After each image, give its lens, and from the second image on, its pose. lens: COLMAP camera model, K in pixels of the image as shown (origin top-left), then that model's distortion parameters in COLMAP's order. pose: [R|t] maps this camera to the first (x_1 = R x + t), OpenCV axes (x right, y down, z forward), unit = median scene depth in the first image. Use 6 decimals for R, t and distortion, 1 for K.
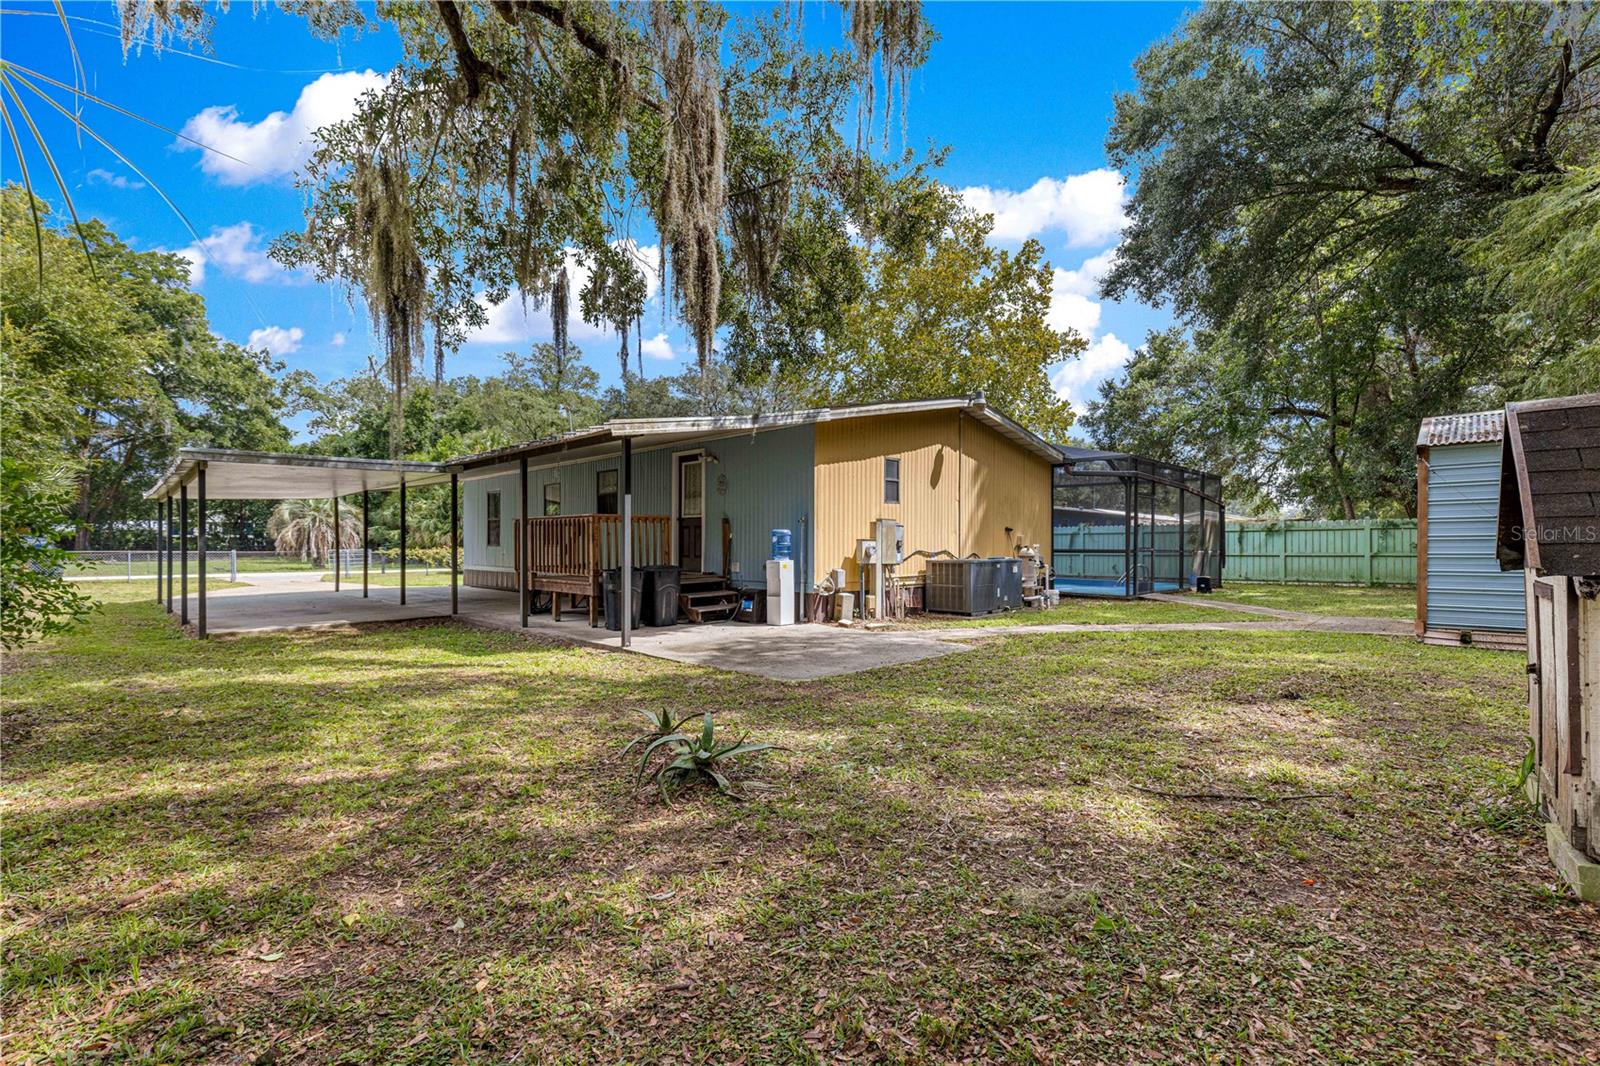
lens RADIAL K [[726.1, 0, 800.4], [0, 726.1, 544.8], [0, 0, 1]] dist [0.001709, 0.000371]
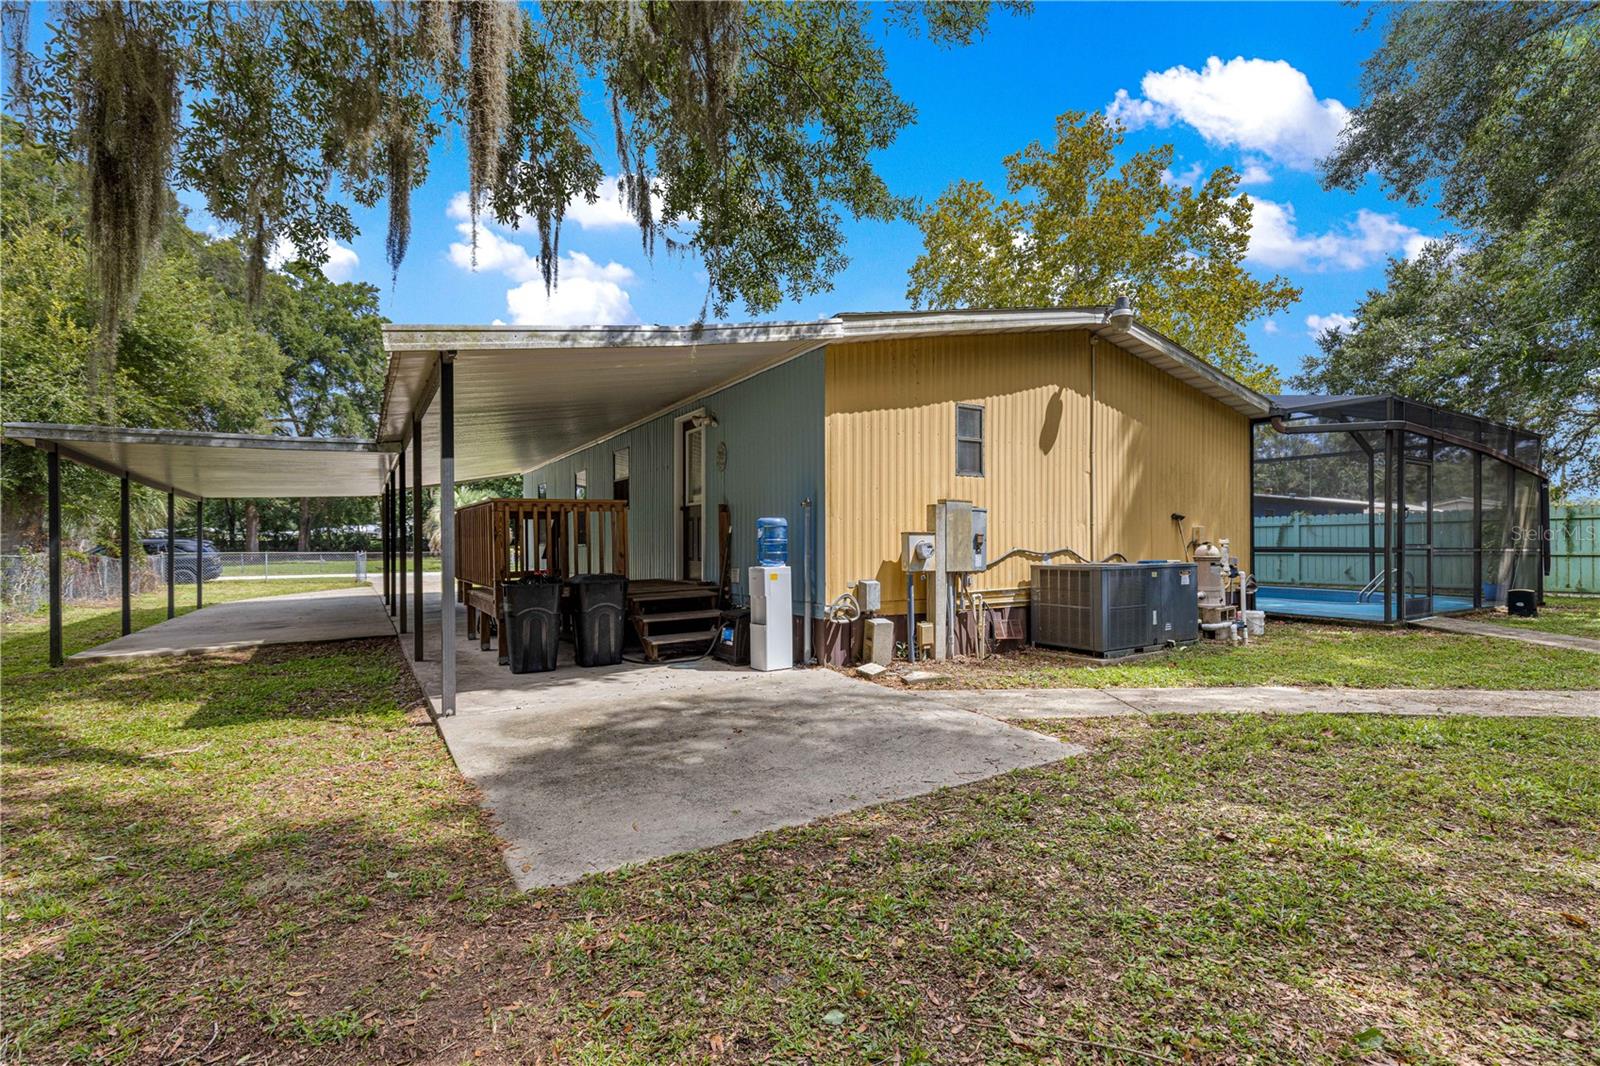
lens RADIAL K [[715.2, 0, 802.8], [0, 715.2, 543.7], [0, 0, 1]] dist [0.003034, 0.000013]
pose [[0.974287, -0.005120, -0.225252, 0.116671], [0.005175, 0.999987, -0.000349, 0.001511], [0.225251, -0.000825, 0.974300, 0.333826]]
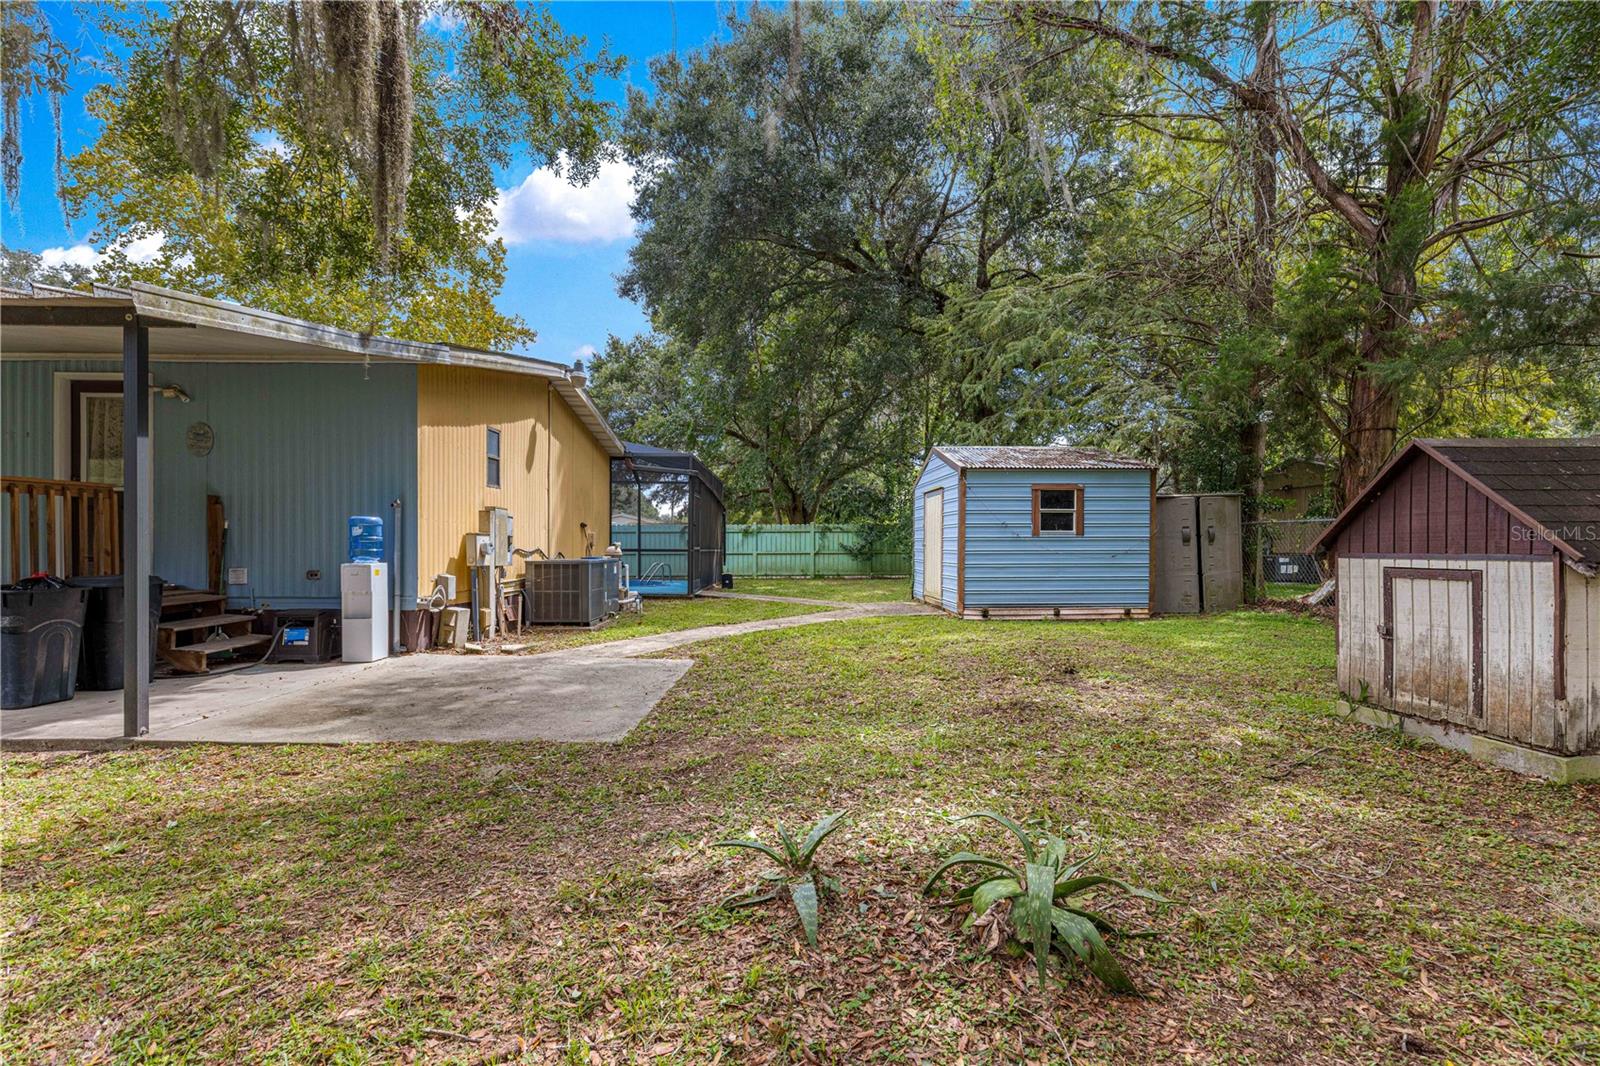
lens RADIAL K [[733.5, 0, 815.6], [0, 733.5, 550.4], [0, 0, 1]] dist [0.002790, 0.000030]
pose [[0.687985, -0.001416, 0.725723, -0.191740], [-0.003751, 0.999978, 0.005507, 0.003778], [-0.725715, -0.006511, 0.687965, 0.203646]]
